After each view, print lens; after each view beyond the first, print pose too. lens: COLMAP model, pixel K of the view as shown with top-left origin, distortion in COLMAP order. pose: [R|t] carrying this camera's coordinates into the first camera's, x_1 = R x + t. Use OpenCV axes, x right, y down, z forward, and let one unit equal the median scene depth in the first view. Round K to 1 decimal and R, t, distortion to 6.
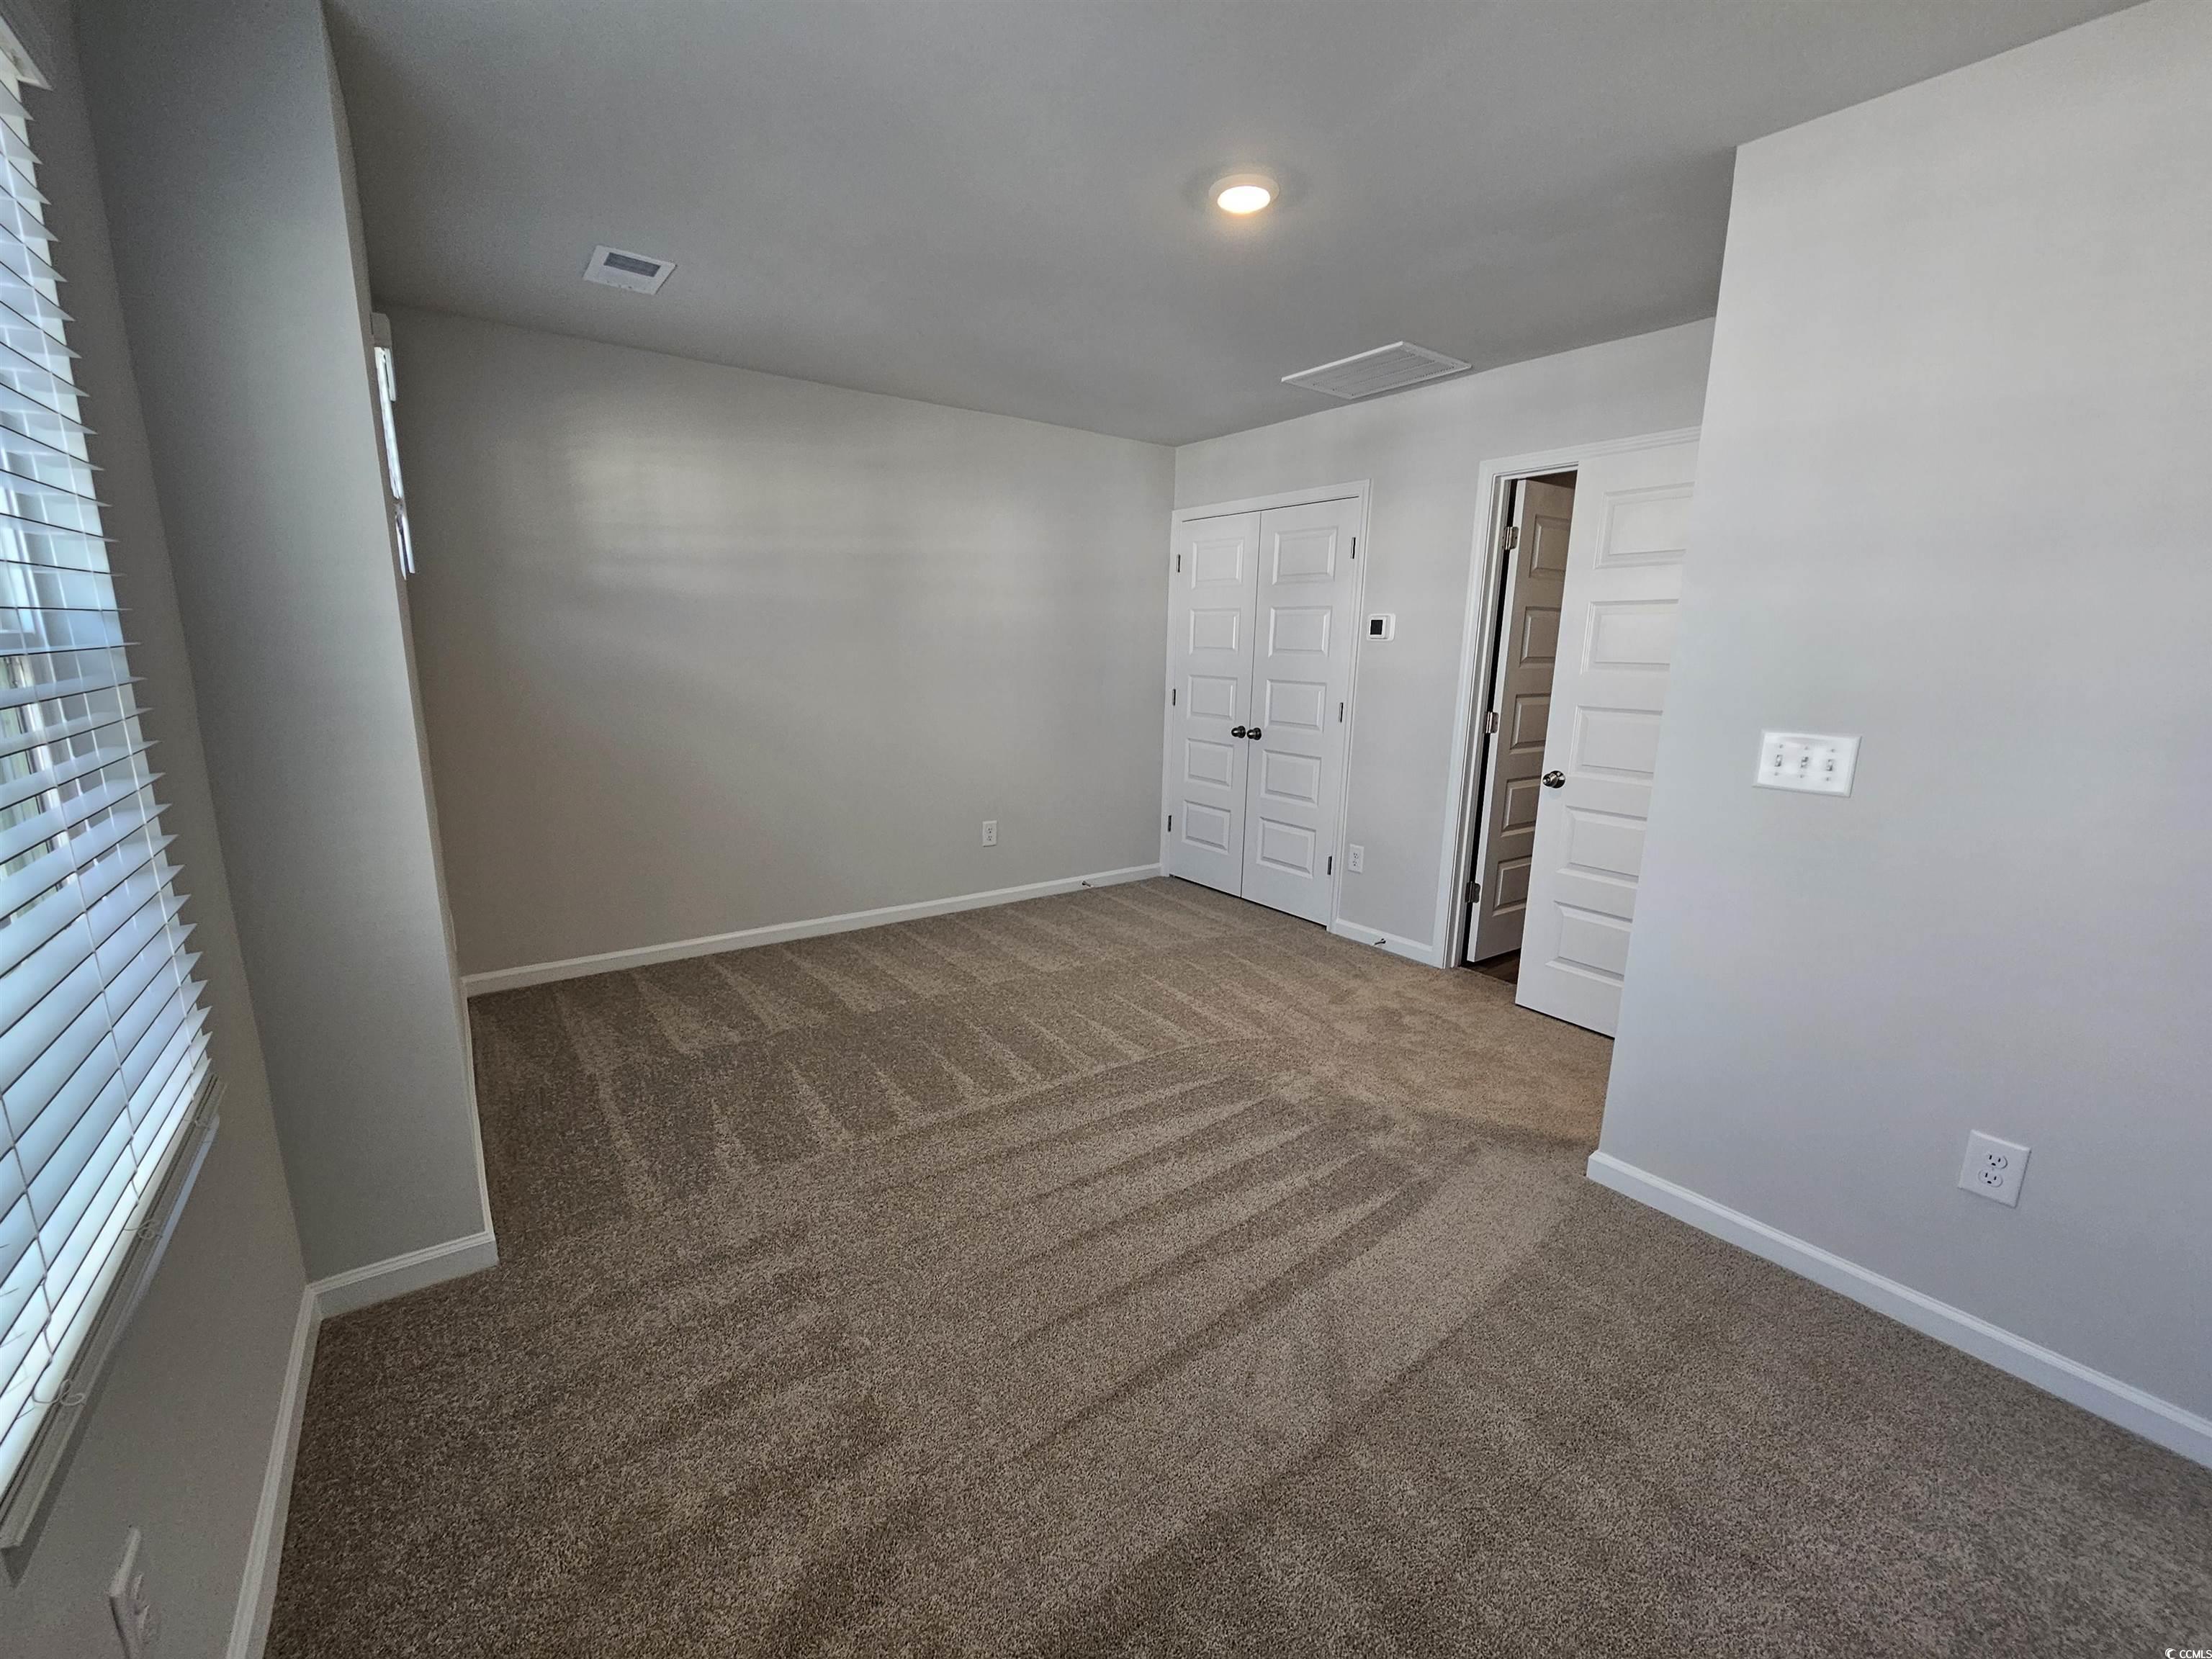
lens RADIAL K [[907.9, 0, 1113.2], [0, 907.9, 826.7], [0, 0, 1]] dist [0.001398, 0.000819]
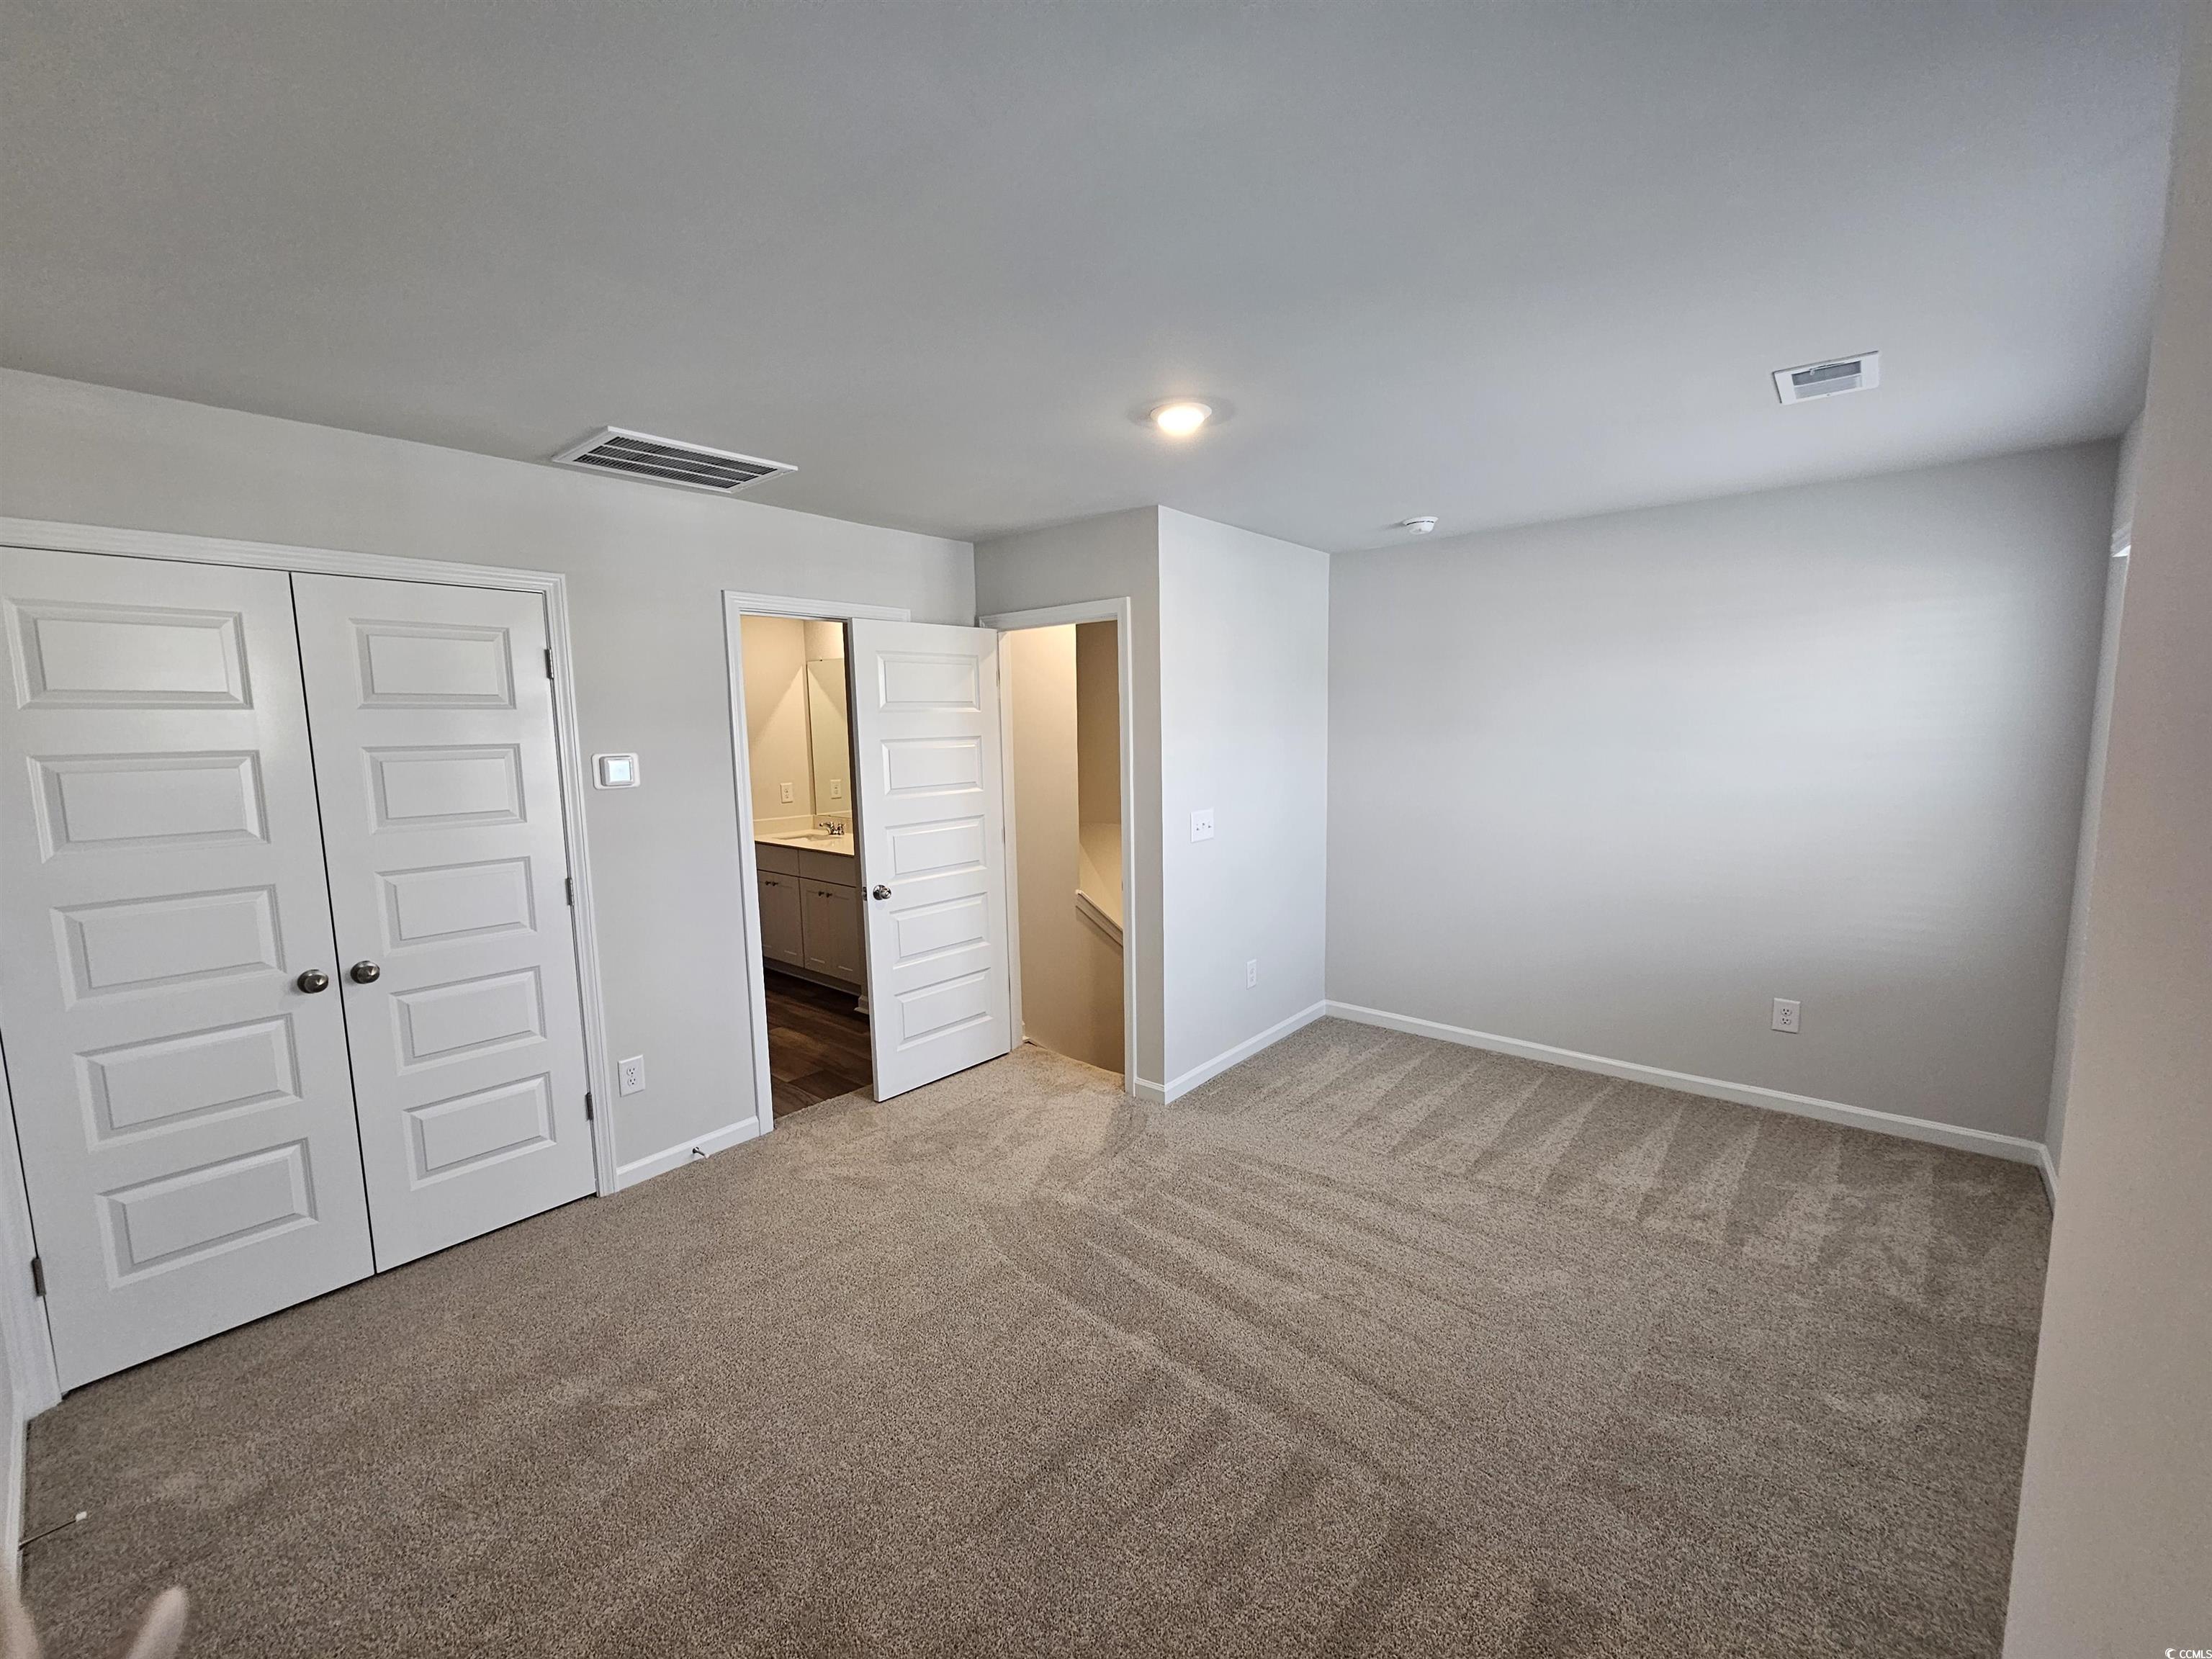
lens RADIAL K [[907.9, 0, 1102.1], [0, 907.9, 831.3], [0, 0, 1]] dist [0.001398, 0.000819]
pose [[-0.224878, -0.136559, 0.964770, -0.535223], [0.201827, 0.962129, 0.183229, -0.226081], [-0.953255, 0.235921, -0.188801, 0.763069]]
